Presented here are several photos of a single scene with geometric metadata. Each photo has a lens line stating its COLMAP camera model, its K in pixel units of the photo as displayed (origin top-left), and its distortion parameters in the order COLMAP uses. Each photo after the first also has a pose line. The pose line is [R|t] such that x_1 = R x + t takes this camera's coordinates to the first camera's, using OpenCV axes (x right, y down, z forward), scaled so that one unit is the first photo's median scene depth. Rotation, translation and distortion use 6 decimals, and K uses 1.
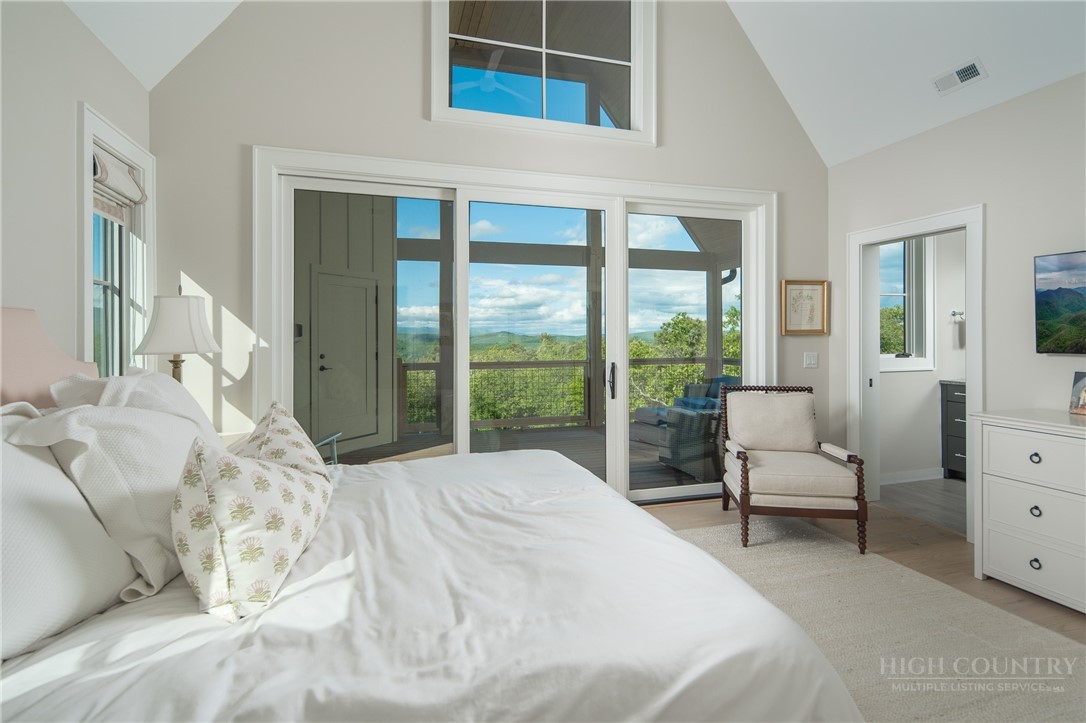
lens RADIAL K [[536.3, 0, 545.6], [0, 536.3, 330.4], [0, 0, 1]] dist [-0.001998, -0.000704]
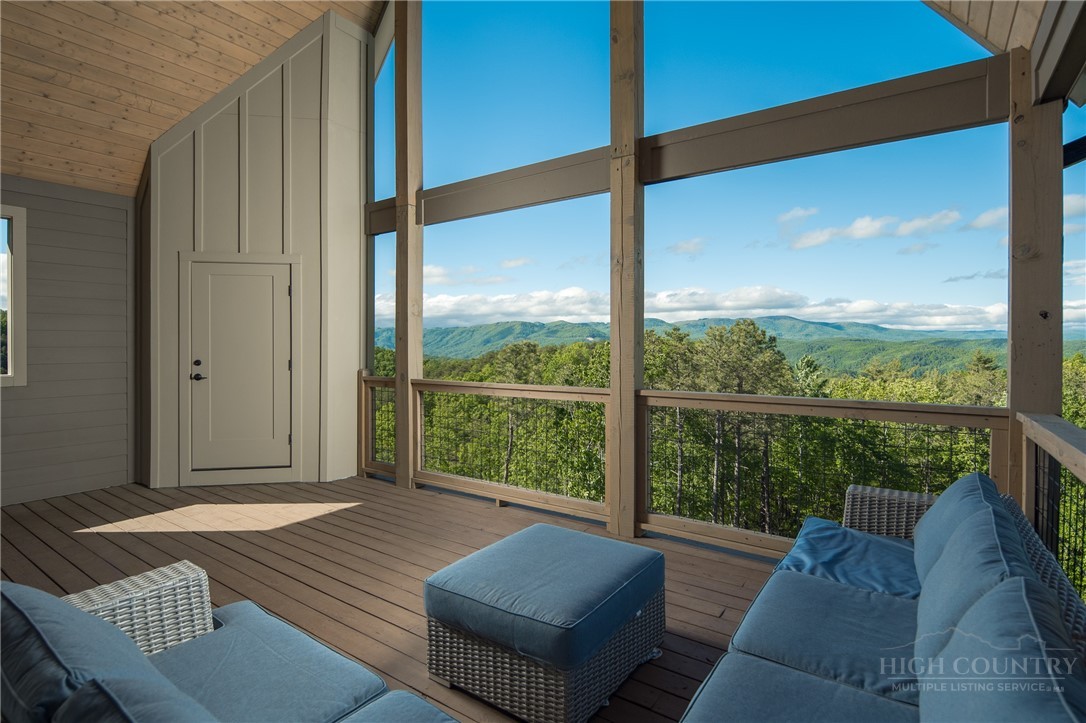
lens RADIAL K [[536.3, 0, 545.6], [0, 536.3, 330.4], [0, 0, 1]] dist [-0.001998, -0.000704]
pose [[0.611850, -0.000193, -0.790974, 0.452880], [-0.002992, 0.999992, -0.002558, -0.000252], [0.790968, 0.003931, 0.611844, 0.736053]]
